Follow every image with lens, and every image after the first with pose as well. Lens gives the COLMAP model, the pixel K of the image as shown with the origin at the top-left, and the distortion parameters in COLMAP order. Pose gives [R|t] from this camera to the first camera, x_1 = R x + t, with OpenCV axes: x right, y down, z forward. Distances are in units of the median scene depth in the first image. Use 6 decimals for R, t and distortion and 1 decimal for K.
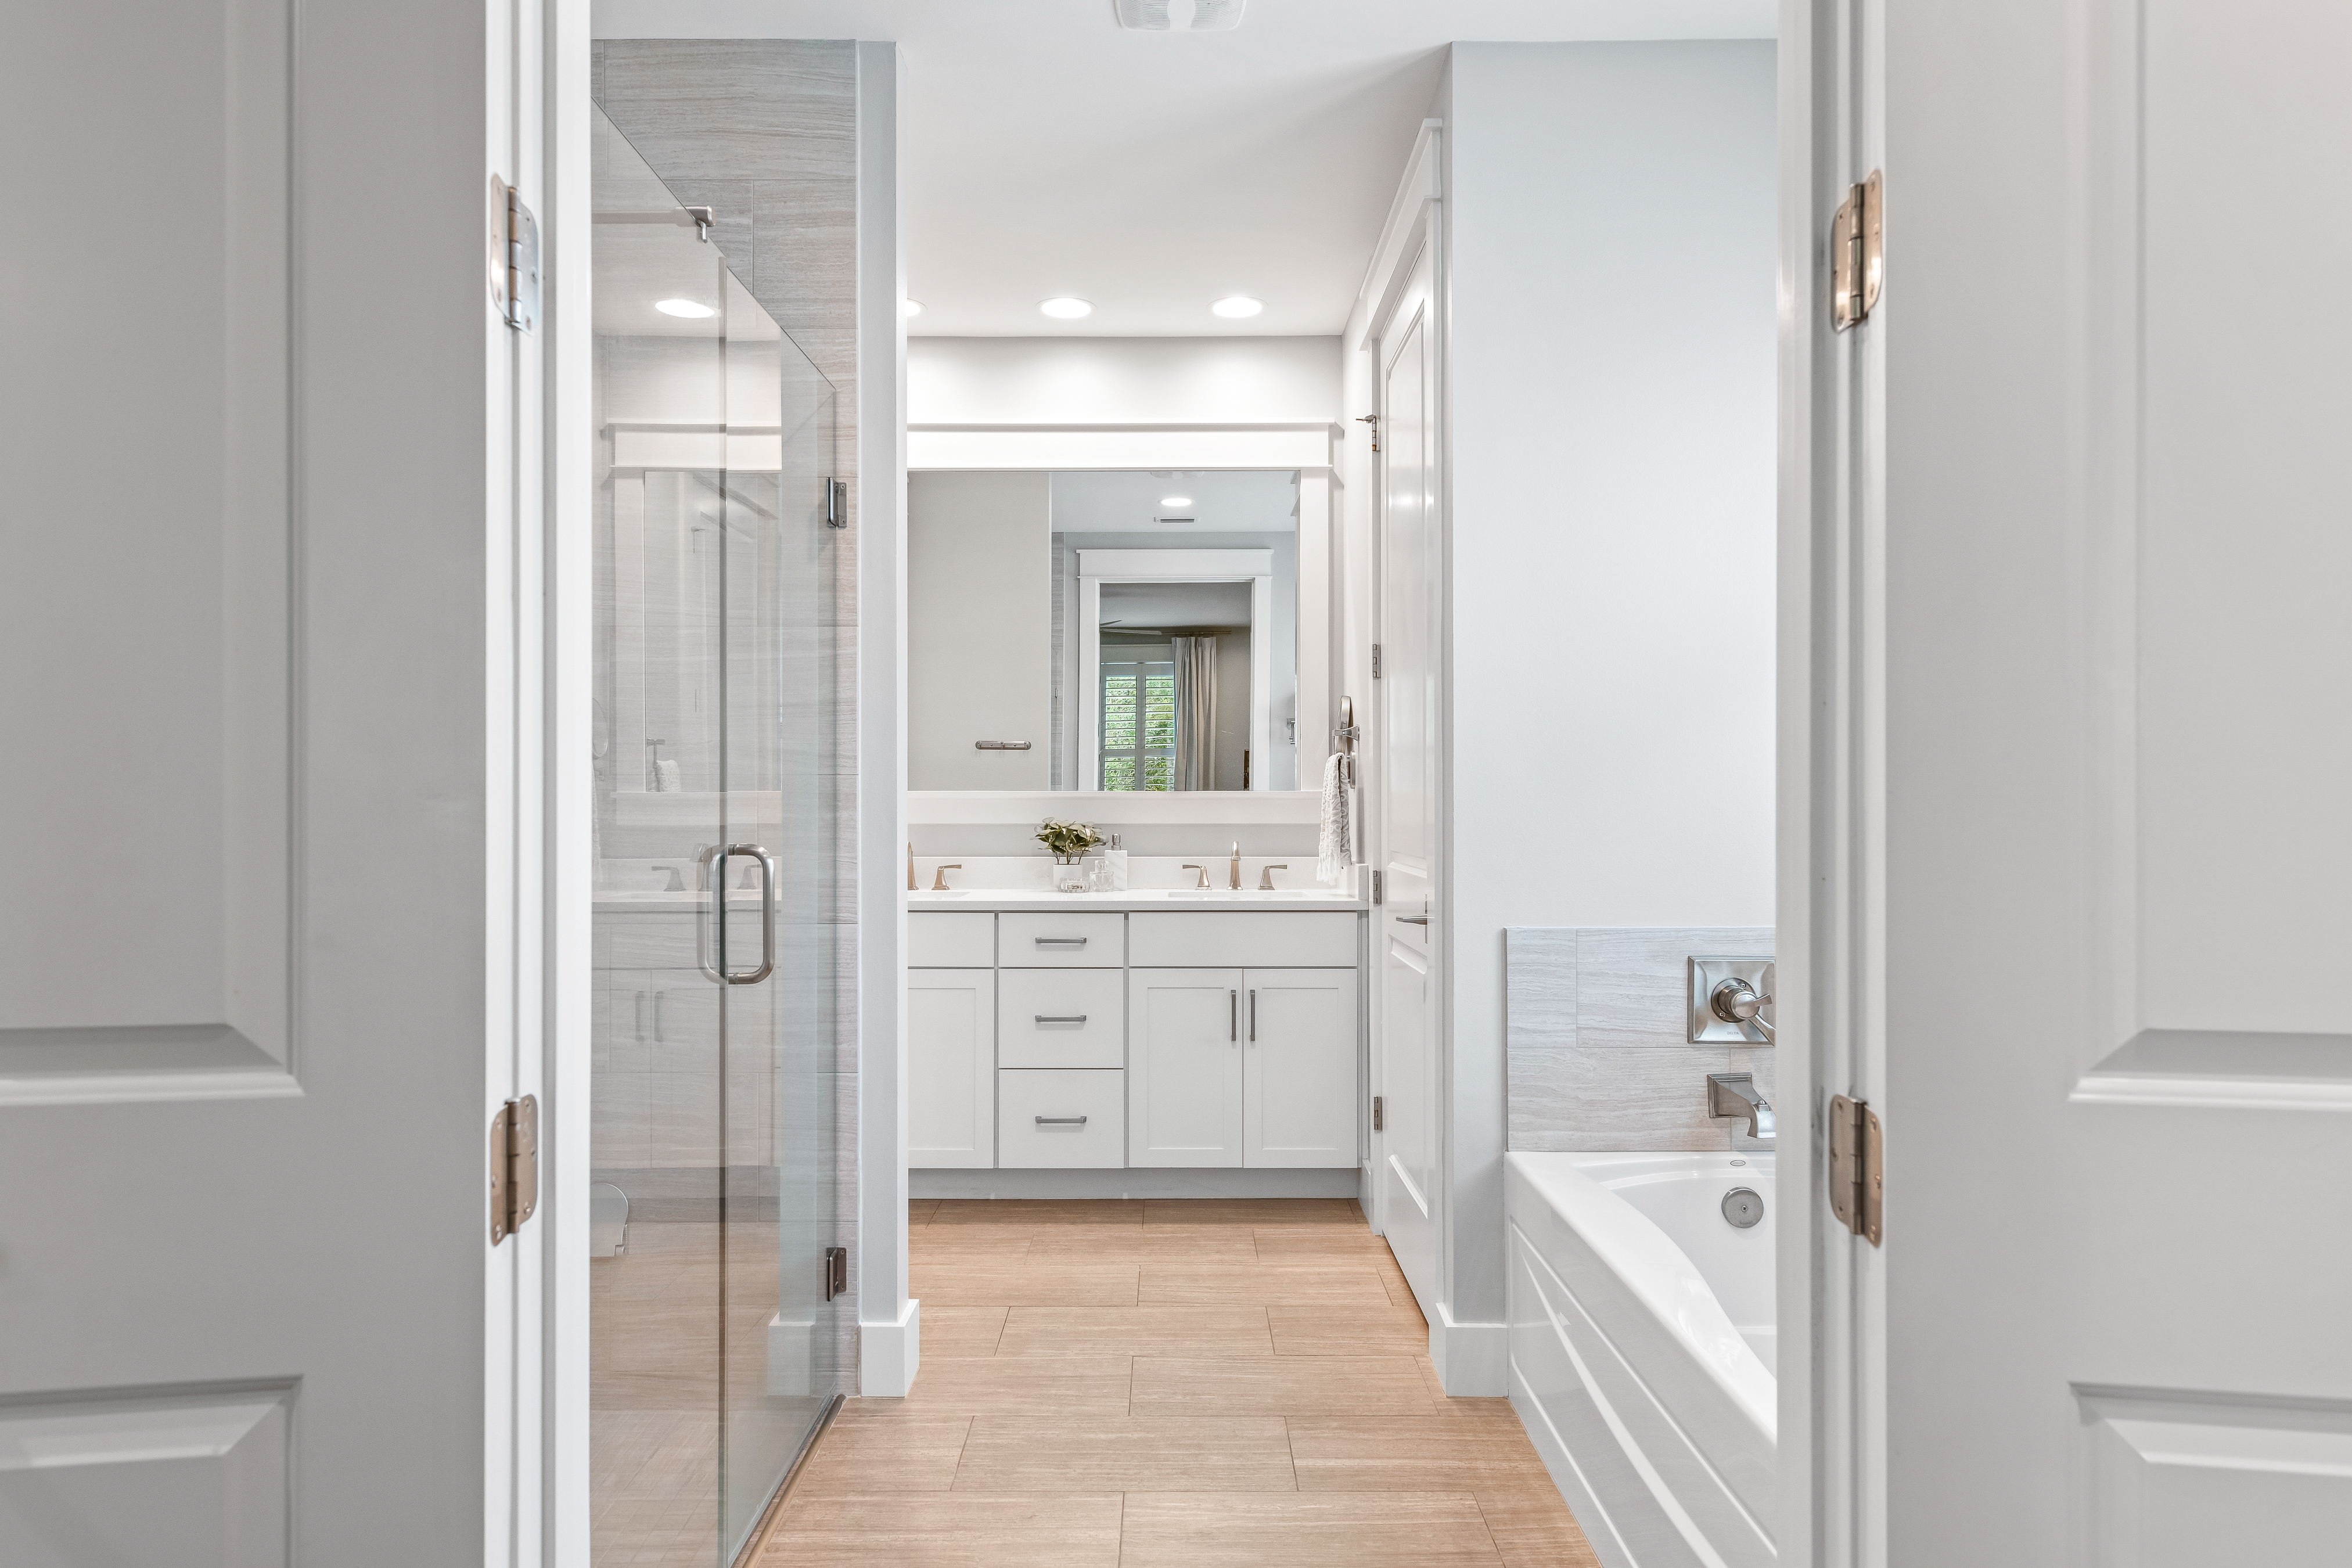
lens RADIAL K [[1512.7, 0, 1156.9], [0, 1512.7, 771.0], [0, 0, 1]] dist [0.006995, -0.000521]
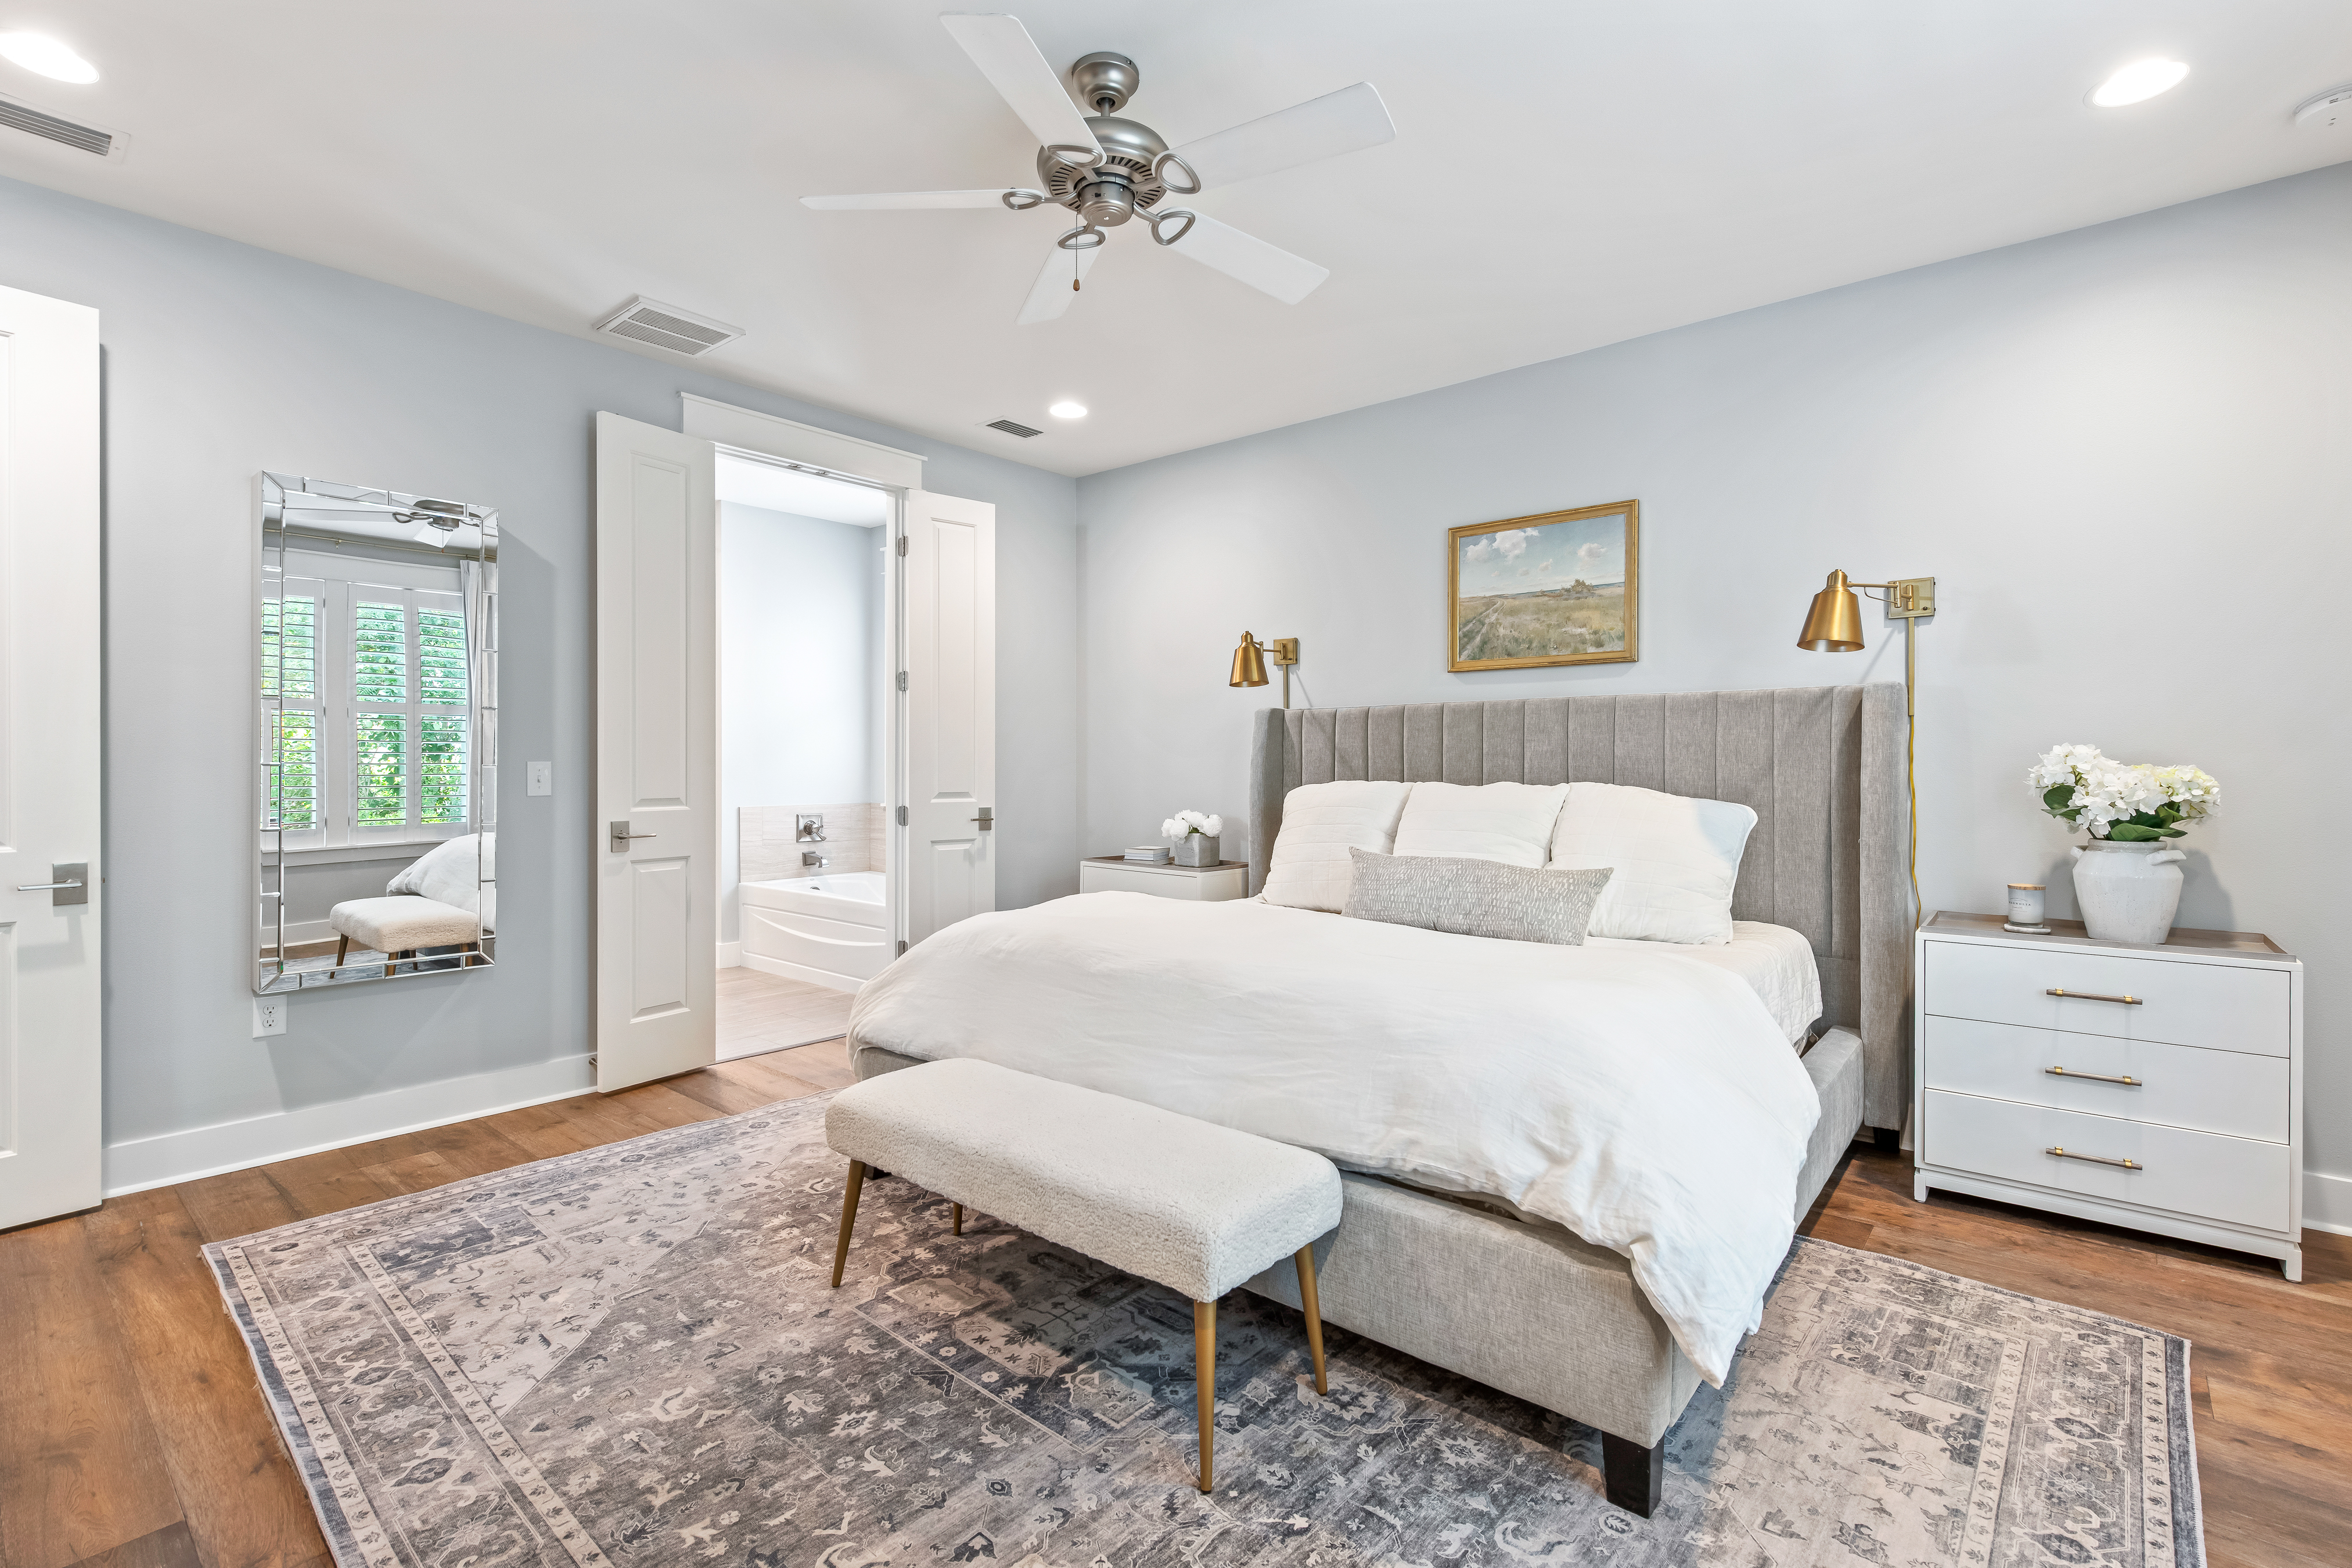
lens RADIAL K [[1080.3, 0, 1181.4], [0, 1080.3, 769.2], [0, 0, 1]] dist [0.000938, -0.000102]
pose [[0.656386, -0.005851, 0.754402, -1.934987], [-0.005108, 0.999913, 0.012200, -0.009932], [-0.754408, -0.011862, 0.656299, -2.538832]]
